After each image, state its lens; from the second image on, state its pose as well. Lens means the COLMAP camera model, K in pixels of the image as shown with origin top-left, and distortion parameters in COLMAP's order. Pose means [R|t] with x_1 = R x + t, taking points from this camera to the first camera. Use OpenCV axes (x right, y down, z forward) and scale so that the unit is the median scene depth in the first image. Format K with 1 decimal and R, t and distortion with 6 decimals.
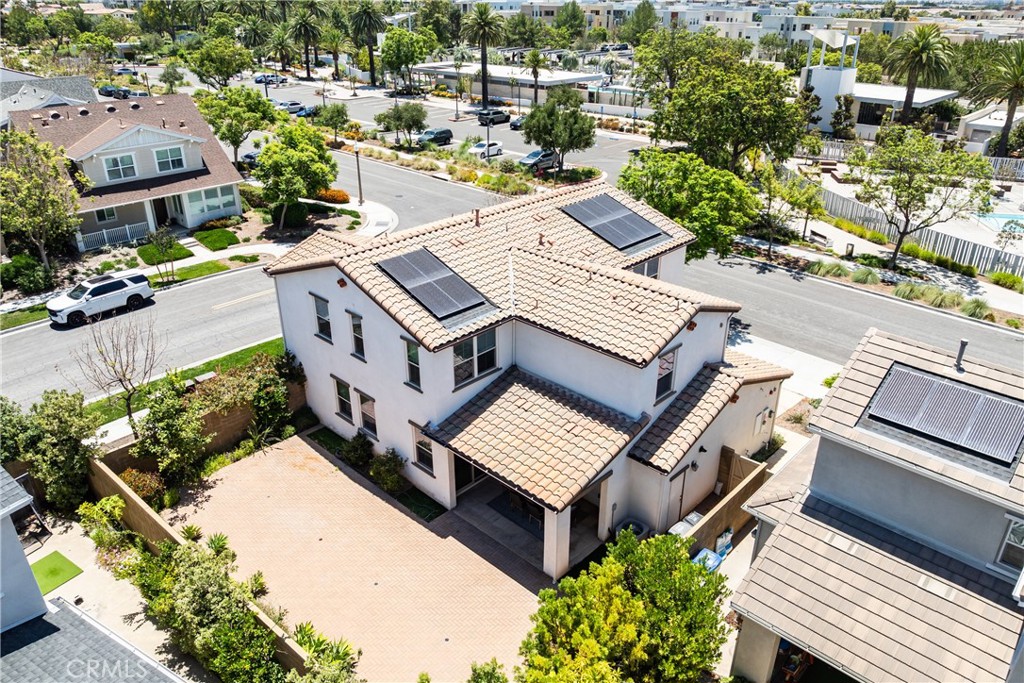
lens RADIAL K [[724.4, 0, 518.5], [0, 724.4, 340.2], [0, 0, 1]] dist [-0.041848, 0.001548]
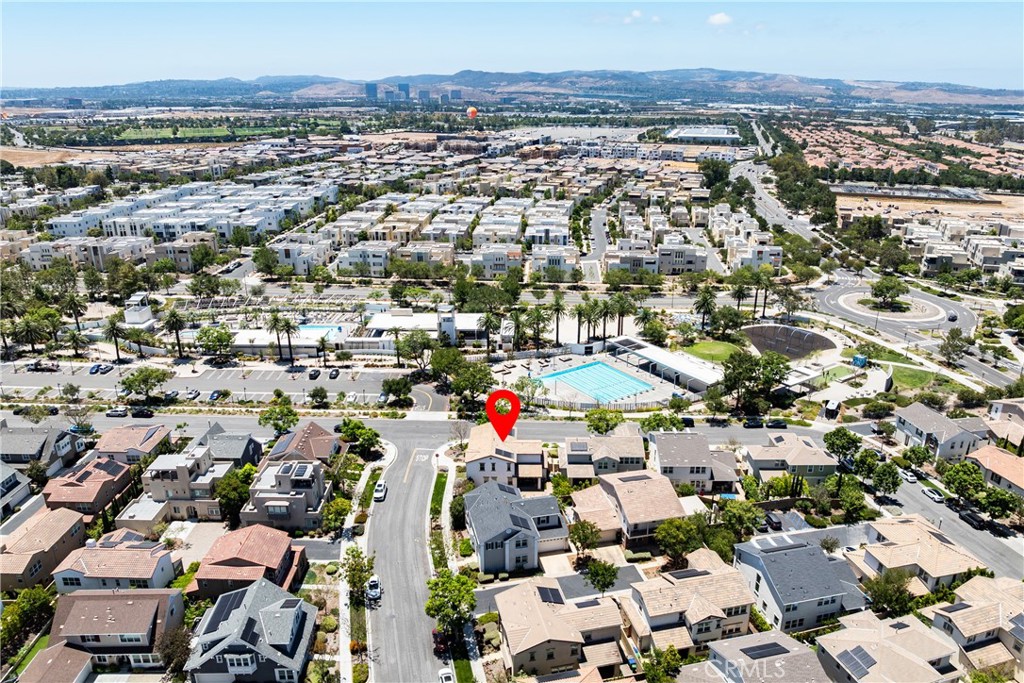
lens RADIAL K [[724.4, 0, 518.5], [0, 724.4, 340.2], [0, 0, 1]] dist [-0.041848, 0.001548]
pose [[0.729097, -0.231989, 0.643894, -3.093424], [0.298999, 0.954239, 0.005240, -0.815001], [-0.615644, 0.188704, 0.765097, -3.208568]]
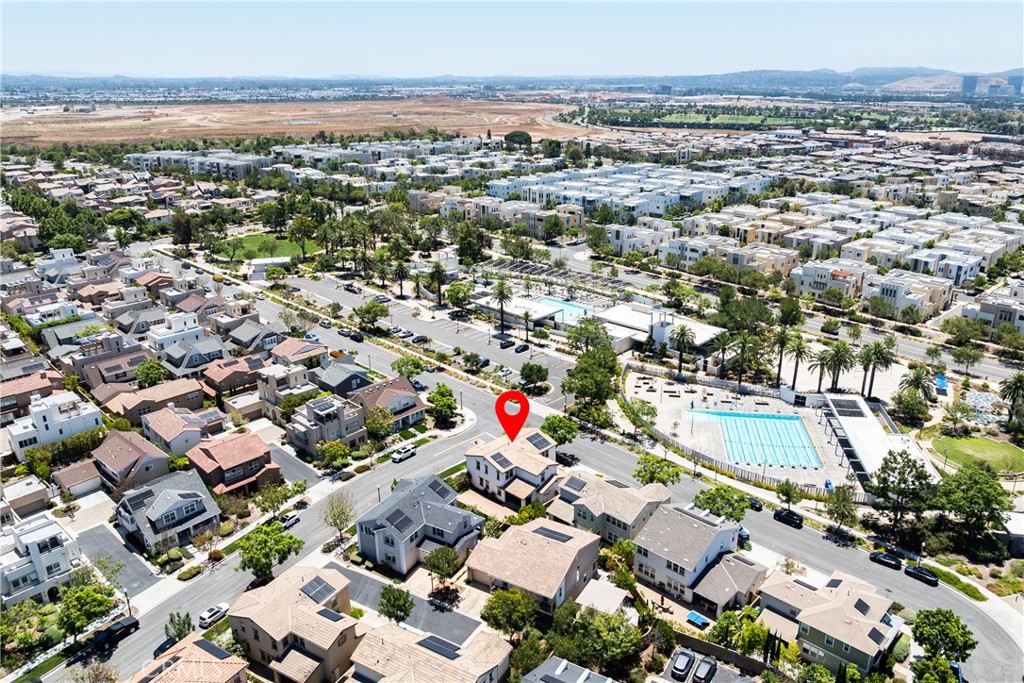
lens RADIAL K [[724.4, 0, 518.5], [0, 724.4, 340.2], [0, 0, 1]] dist [-0.041848, 0.001548]
pose [[0.999932, -0.008322, -0.008188, 0.054543], [0.007463, 0.994979, -0.099802, -0.368011], [0.008978, 0.099735, 0.994974, -3.836159]]
